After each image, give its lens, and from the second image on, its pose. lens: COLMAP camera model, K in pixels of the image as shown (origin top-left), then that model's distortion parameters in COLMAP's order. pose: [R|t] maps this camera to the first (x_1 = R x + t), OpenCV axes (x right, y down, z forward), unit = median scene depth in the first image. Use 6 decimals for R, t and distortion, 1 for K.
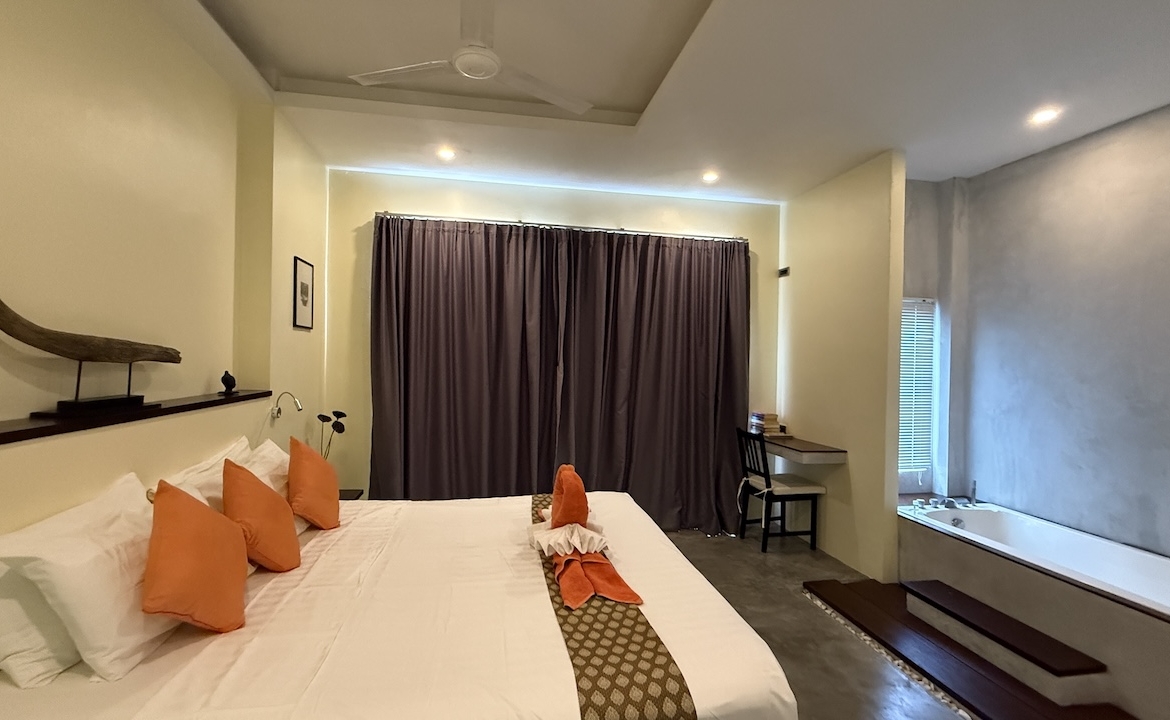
lens RADIAL K [[513.8, 0, 582.9], [0, 513.8, 359.8], [0, 0, 1]] dist [-0.000097, -0.000059]
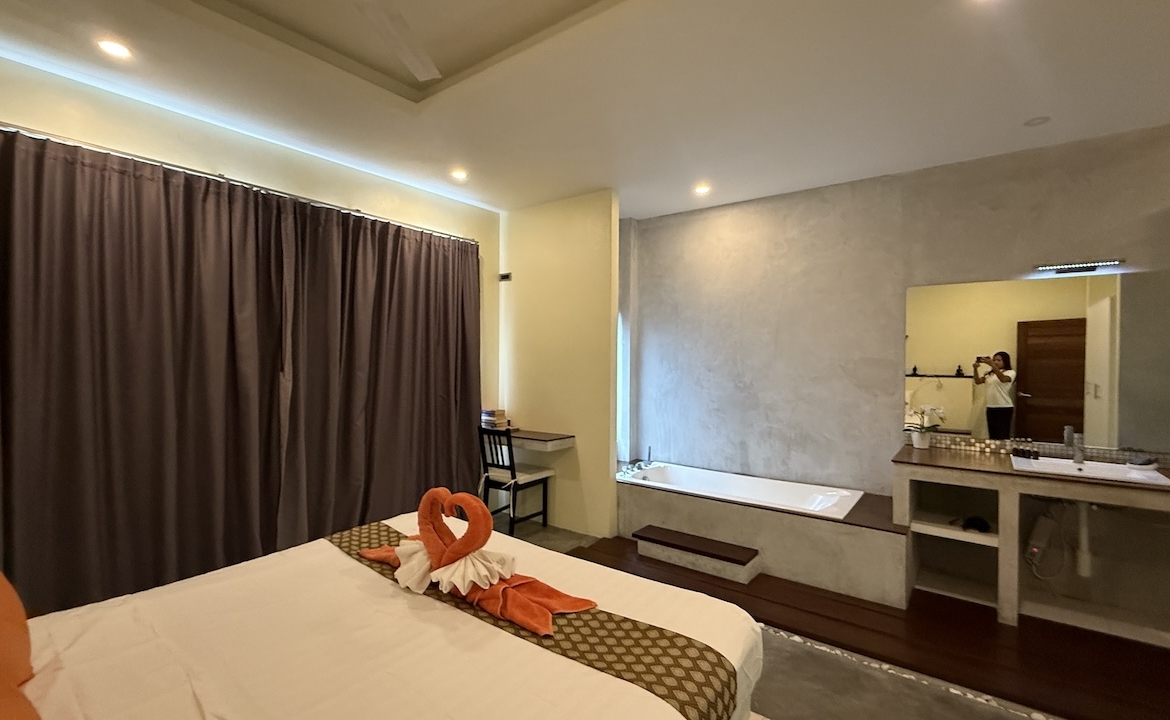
lens RADIAL K [[513.8, 0, 582.9], [0, 513.8, 359.8], [0, 0, 1]] dist [-0.000097, -0.000059]
pose [[0.733830, -0.017522, 0.679107, -0.252665], [0.011914, 0.999846, 0.012923, -0.010988], [-0.679229, -0.001393, 0.733926, 0.116871]]
